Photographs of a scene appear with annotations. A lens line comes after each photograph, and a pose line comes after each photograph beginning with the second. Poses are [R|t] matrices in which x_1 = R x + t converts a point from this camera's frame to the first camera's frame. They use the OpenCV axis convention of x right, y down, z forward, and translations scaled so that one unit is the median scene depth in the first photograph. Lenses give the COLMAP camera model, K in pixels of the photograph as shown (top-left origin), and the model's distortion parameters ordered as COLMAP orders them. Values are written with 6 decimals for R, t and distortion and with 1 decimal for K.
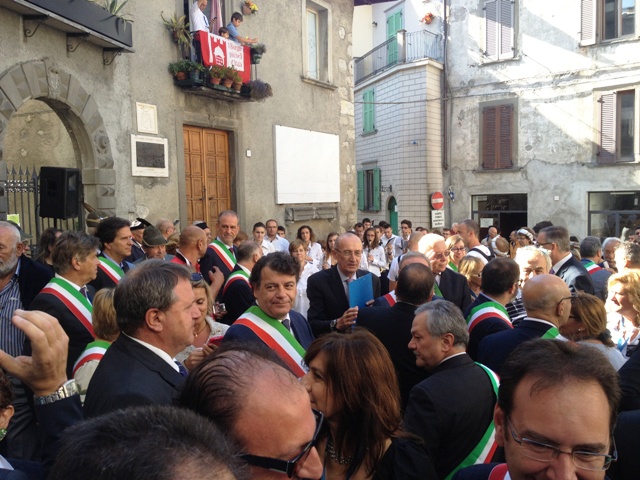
lens RADIAL K [[597.6, 0, 334.5], [0, 597.6, 251.2], [0, 0, 1]] dist [0.124024, -0.247153]
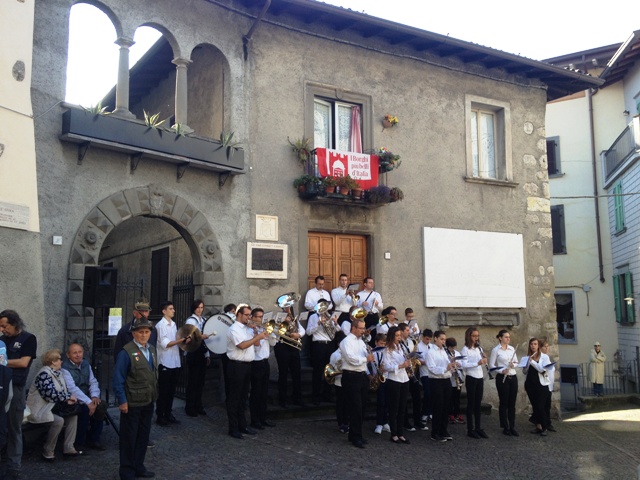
lens RADIAL K [[607.6, 0, 320.0], [0, 607.6, 240.0], [0, 0, 1]] dist [0.135634, -0.271743]
pose [[0.844280, -0.056854, -0.532878, 0.277693], [-0.055105, 0.979876, -0.191852, 0.012089], [0.533061, 0.191341, 0.824157, 0.083944]]
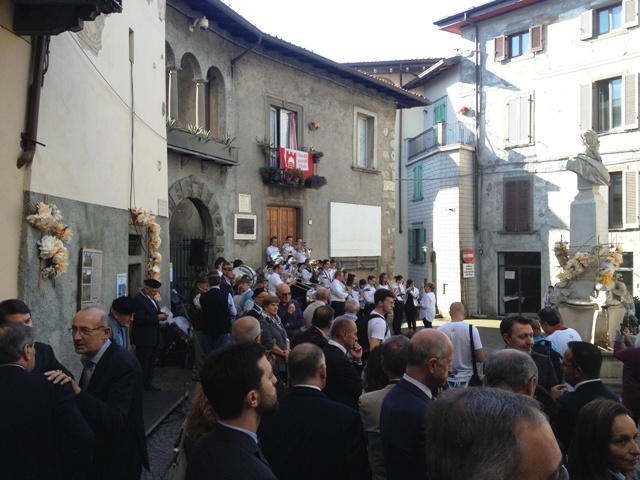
lens RADIAL K [[597.6, 0, 334.5], [0, 597.6, 251.2], [0, 0, 1]] dist [0.124024, -0.247153]
pose [[0.989887, 0.018717, -0.140619, 0.107608], [-0.029994, 0.996462, -0.078507, 0.016297], [0.138652, 0.081931, 0.986946, -0.371974]]
